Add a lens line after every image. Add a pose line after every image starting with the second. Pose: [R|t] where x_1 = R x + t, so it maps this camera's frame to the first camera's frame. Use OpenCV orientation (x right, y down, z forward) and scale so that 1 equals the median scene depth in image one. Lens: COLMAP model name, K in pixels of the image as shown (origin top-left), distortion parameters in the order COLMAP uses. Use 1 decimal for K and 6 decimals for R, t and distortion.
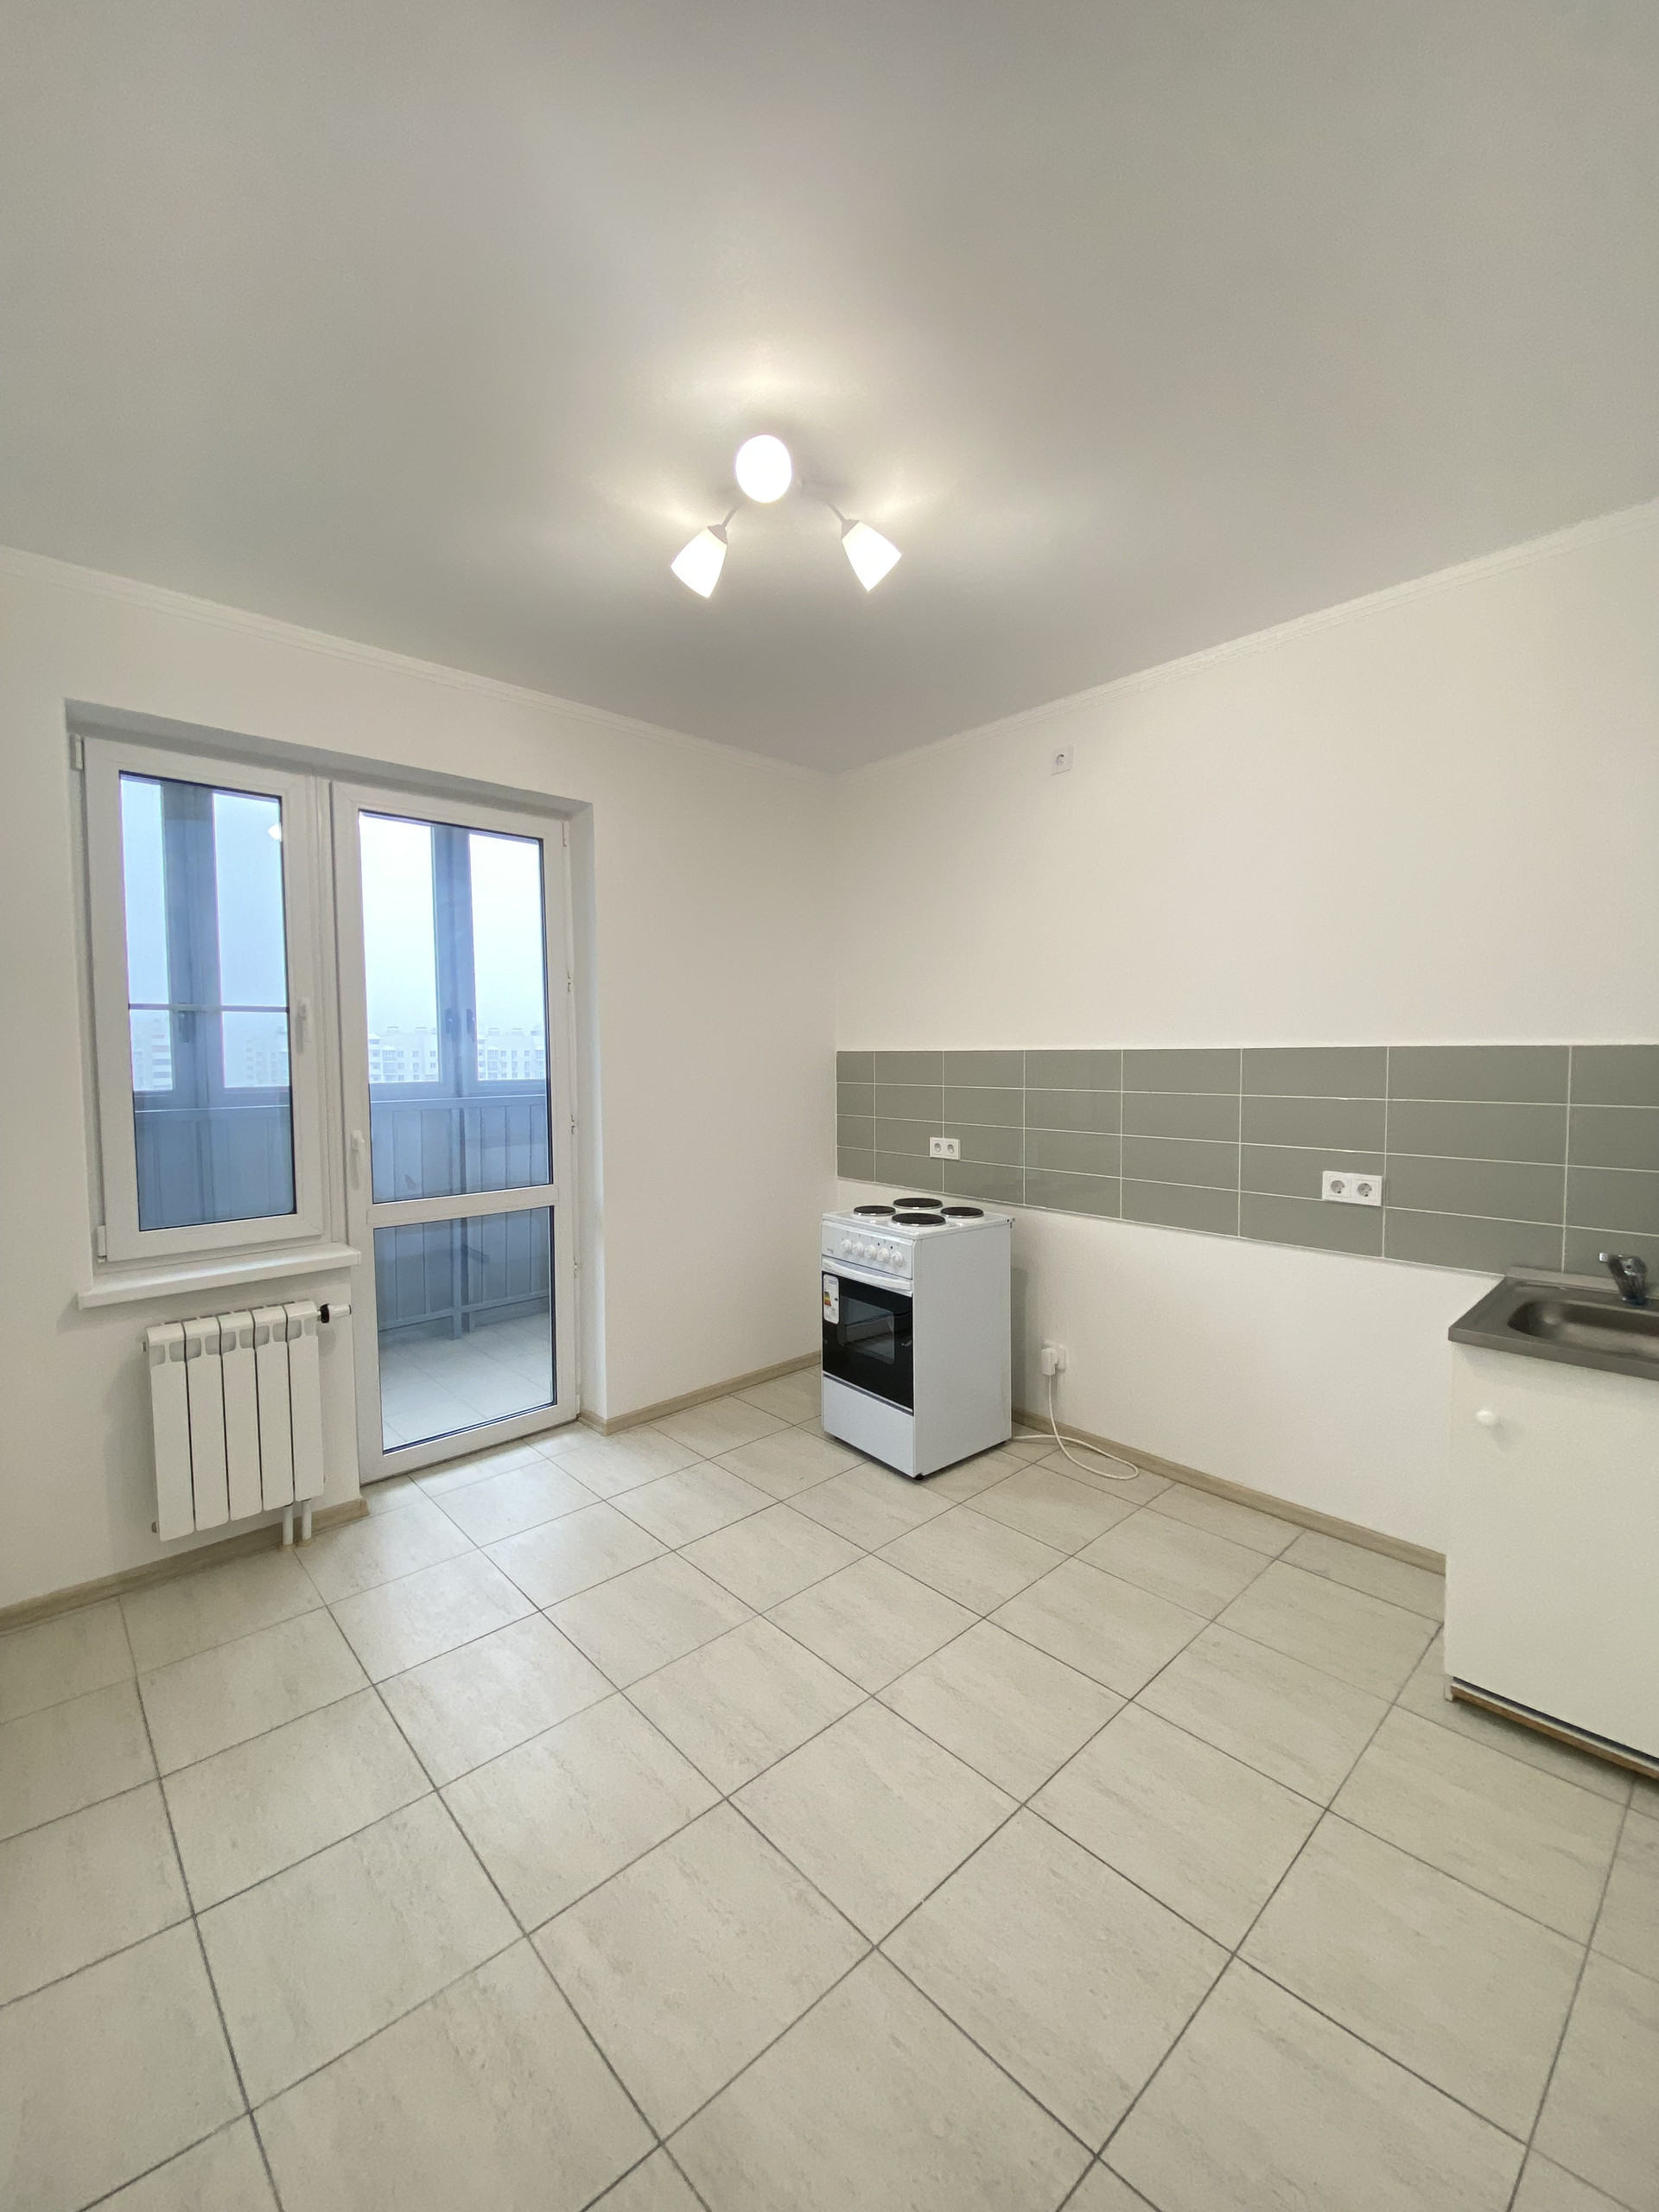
lens RADIAL K [[895.8, 0, 824.5], [0, 895.8, 1093.0], [0, 0, 1]] dist [0.001814, -0.014279]
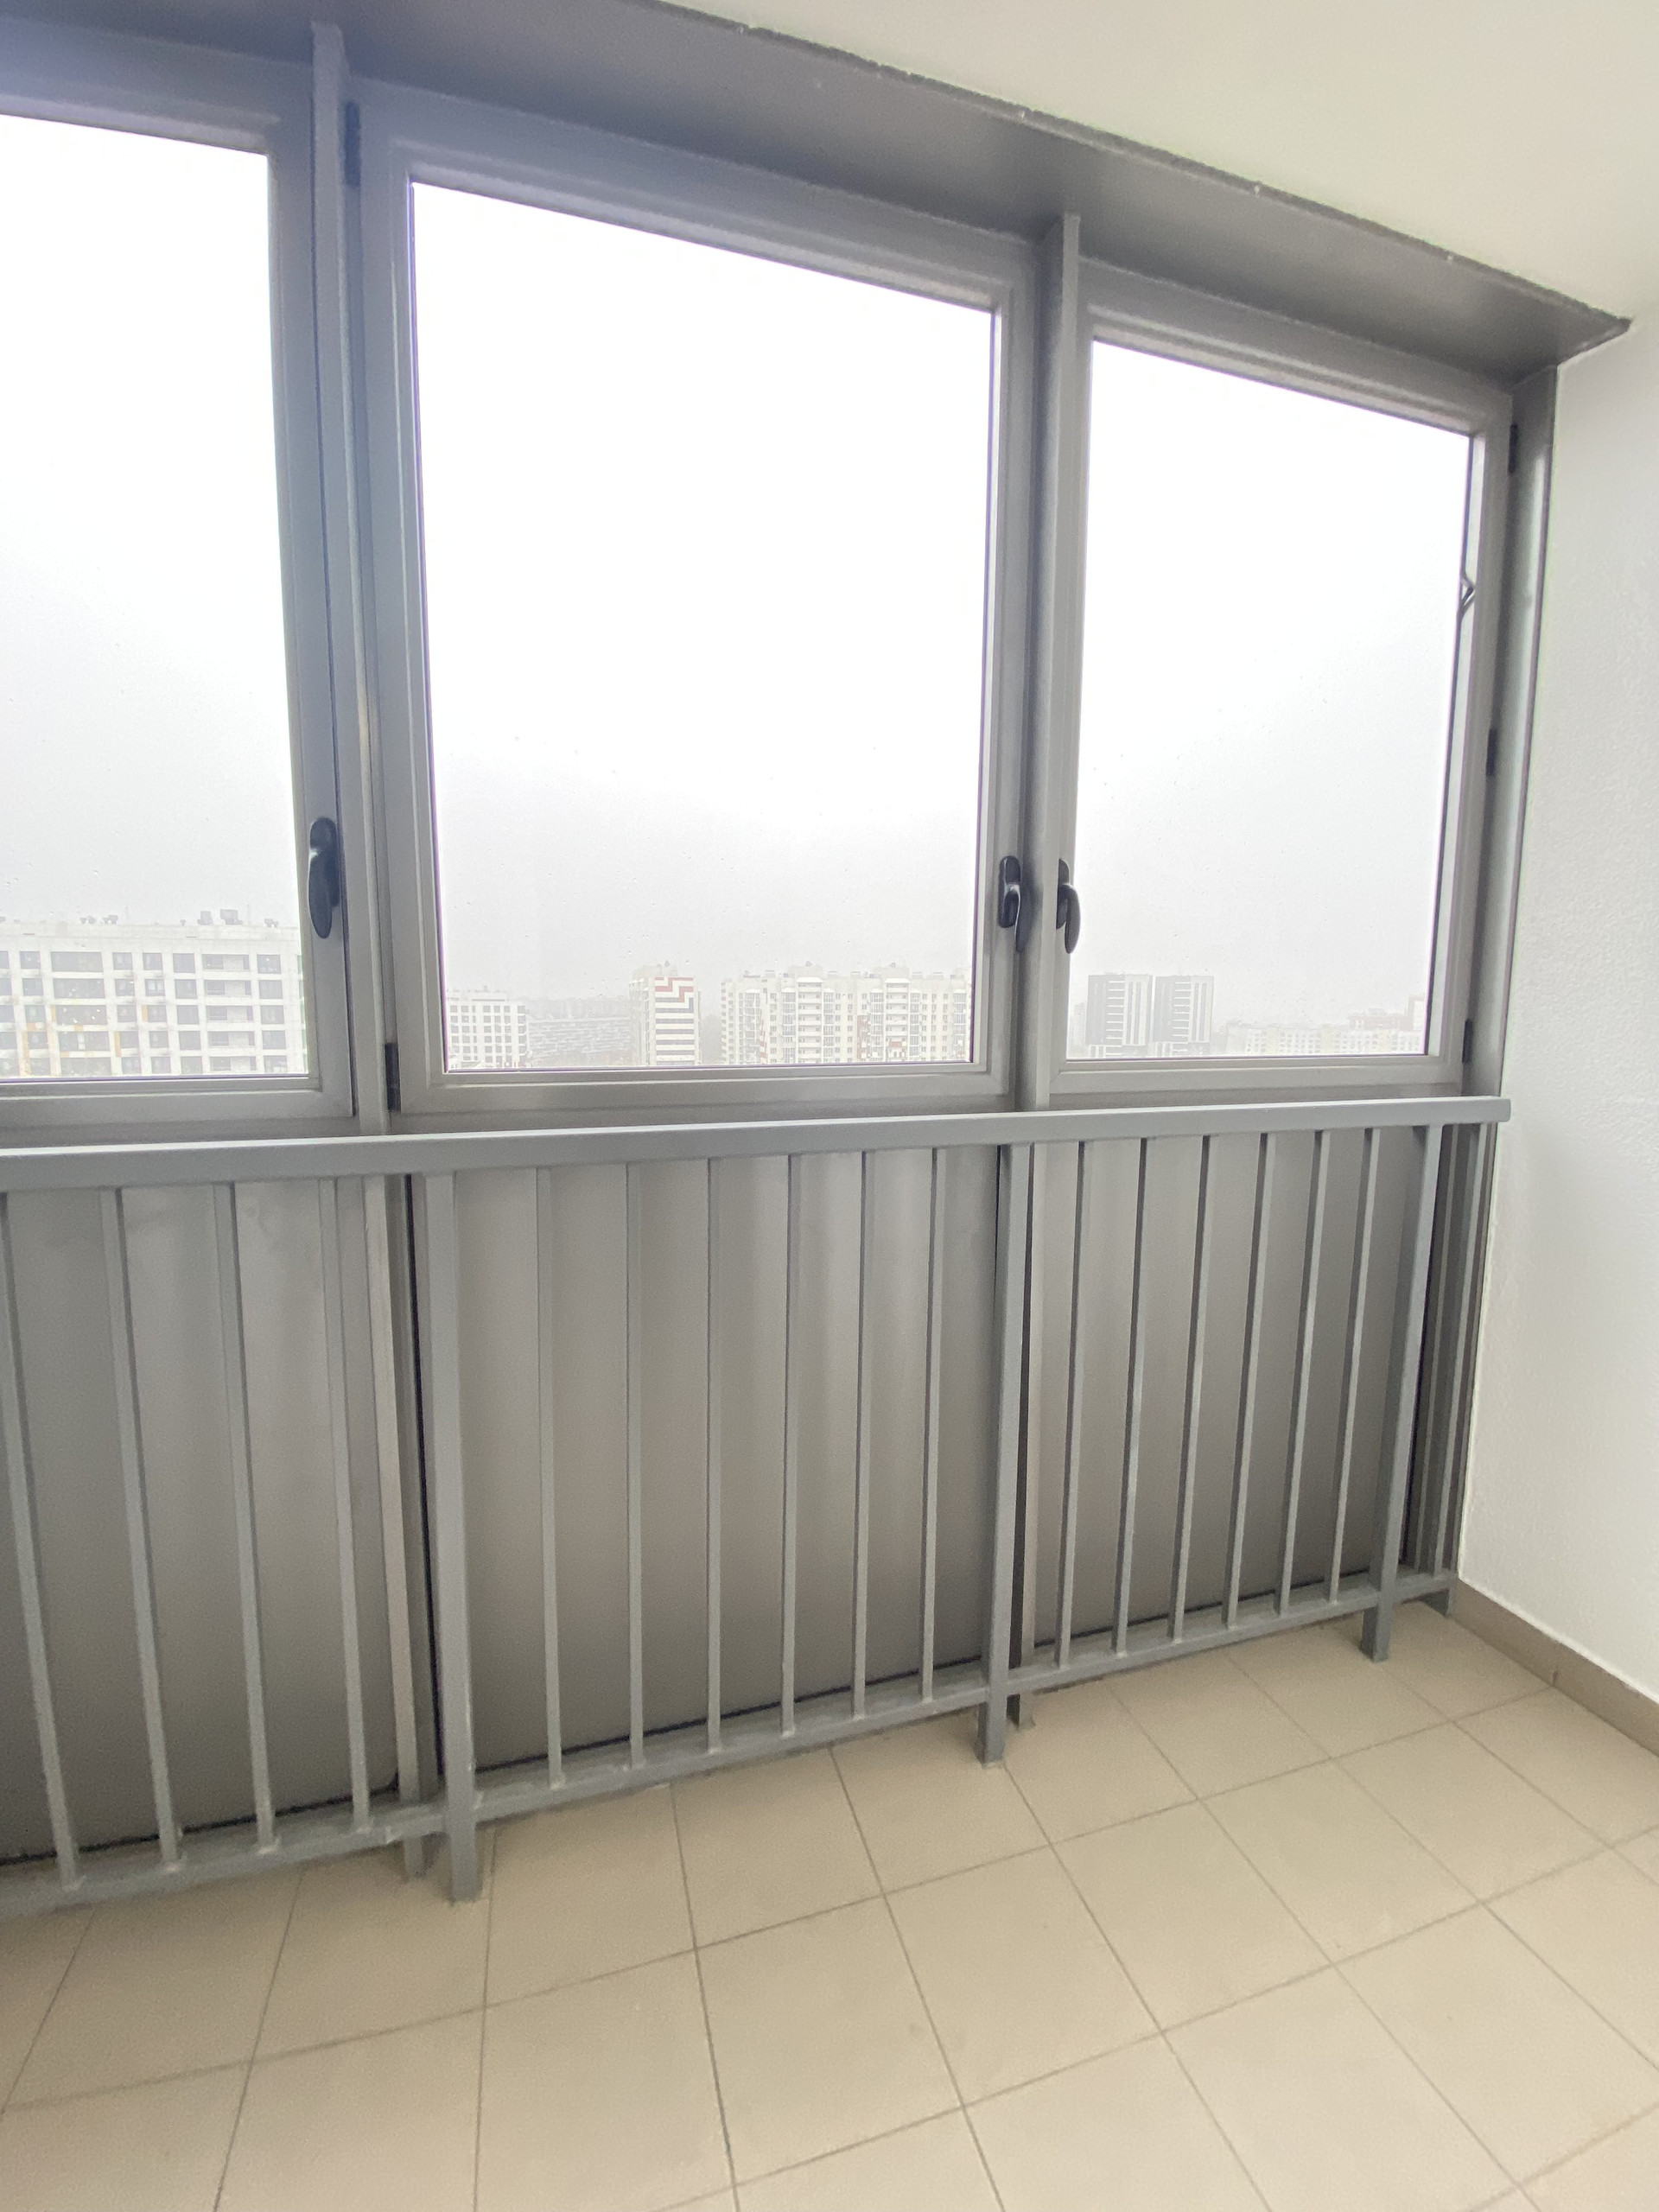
lens RADIAL K [[895.8, 0, 824.5], [0, 895.8, 1093.0], [0, 0, 1]] dist [0.001814, -0.014279]
pose [[0.898516, 0.059886, -0.434837, -0.420391], [-0.033144, 0.997078, 0.068832, -0.030294], [0.437688, -0.047435, 0.897875, 0.835812]]
